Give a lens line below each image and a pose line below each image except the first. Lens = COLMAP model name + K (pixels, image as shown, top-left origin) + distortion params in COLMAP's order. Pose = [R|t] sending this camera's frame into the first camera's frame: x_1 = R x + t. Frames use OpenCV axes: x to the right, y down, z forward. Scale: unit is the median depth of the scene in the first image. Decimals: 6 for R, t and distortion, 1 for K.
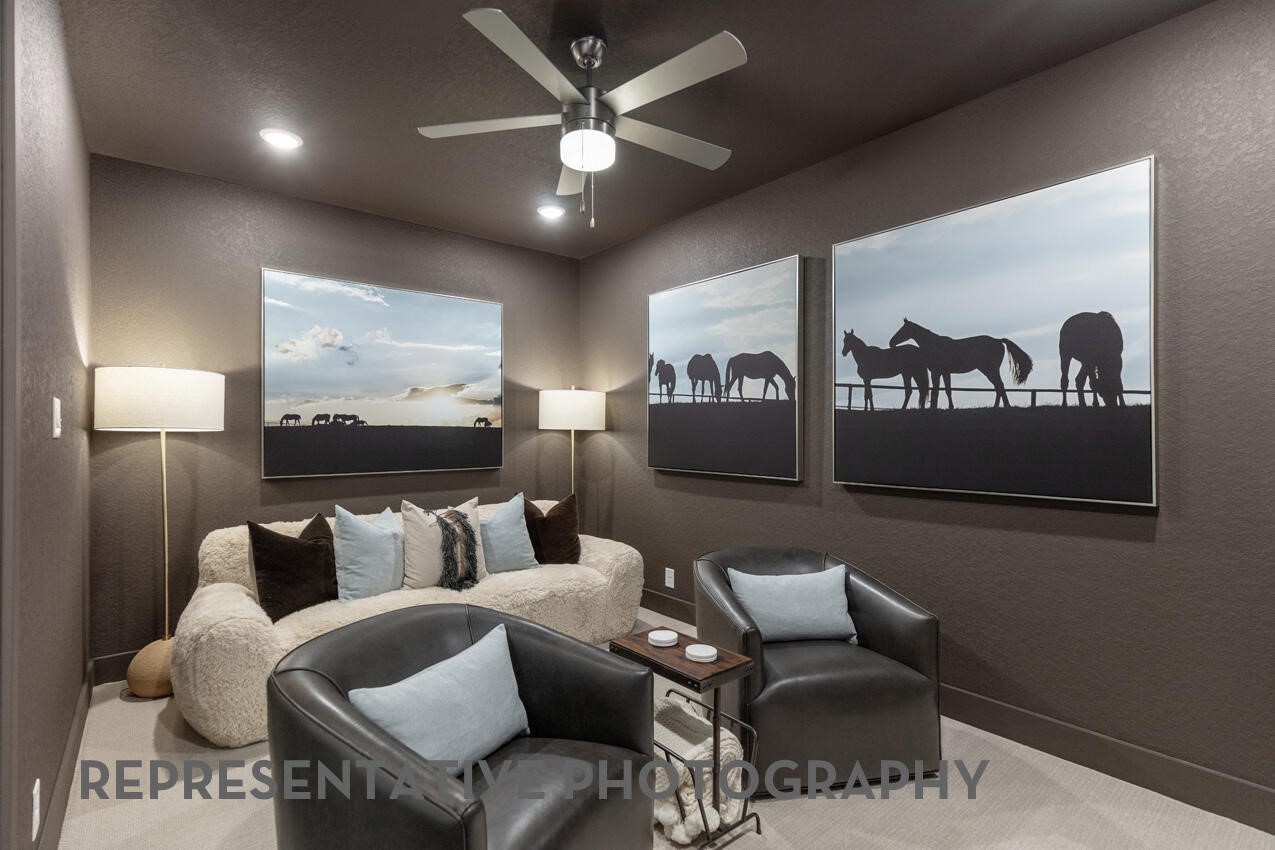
lens RADIAL K [[613.5, 0, 637.5], [0, 613.5, 425.0], [0, 0, 1]] dist [0.001590, -0.000207]
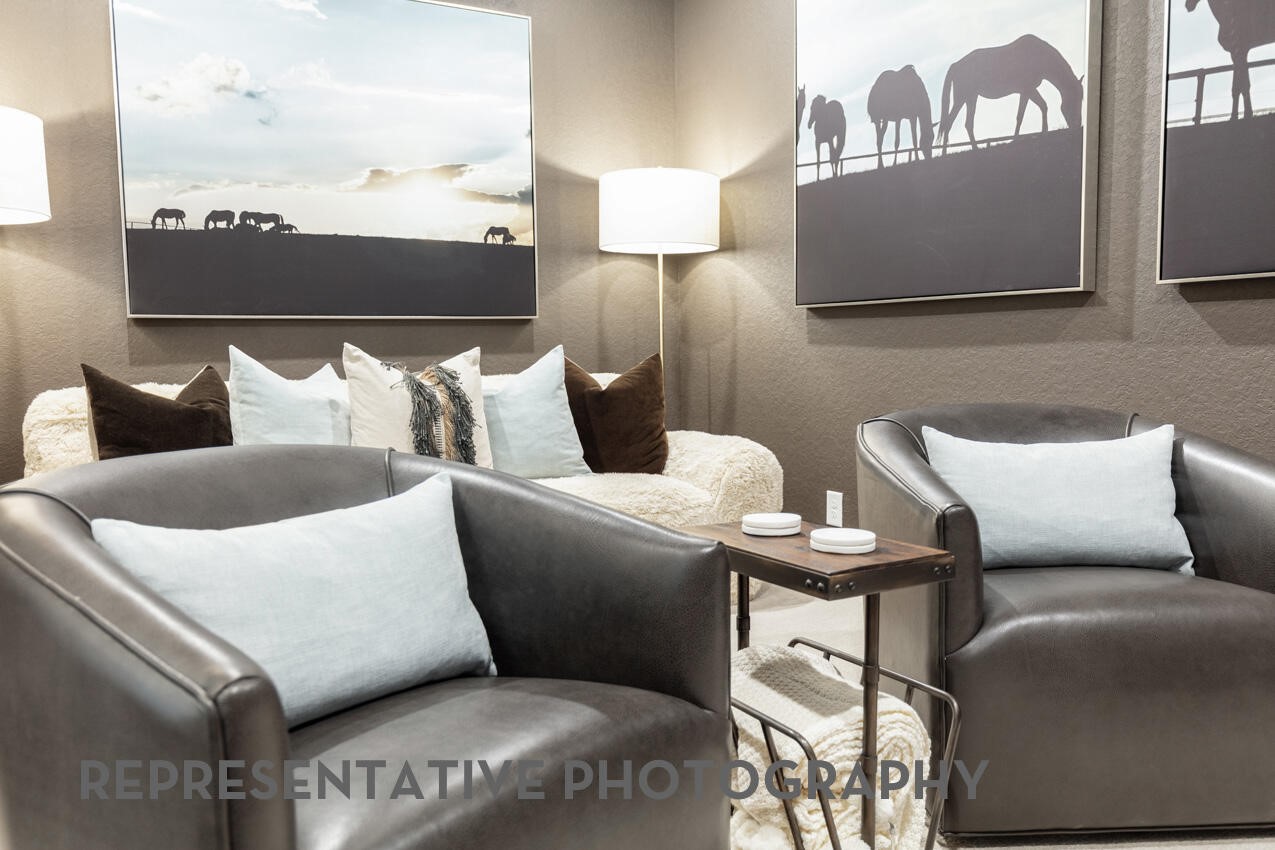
lens RADIAL K [[1043.0, 0, 637.5], [0, 1043.0, 425.0], [0, 0, 1]] dist [-0.007715, -0.004909]
pose [[0.986152, 0.004207, -0.165789, 0.039215], [0.012014, 0.995240, 0.096715, 0.098155], [0.165407, -0.097367, 0.981407, 0.085689]]
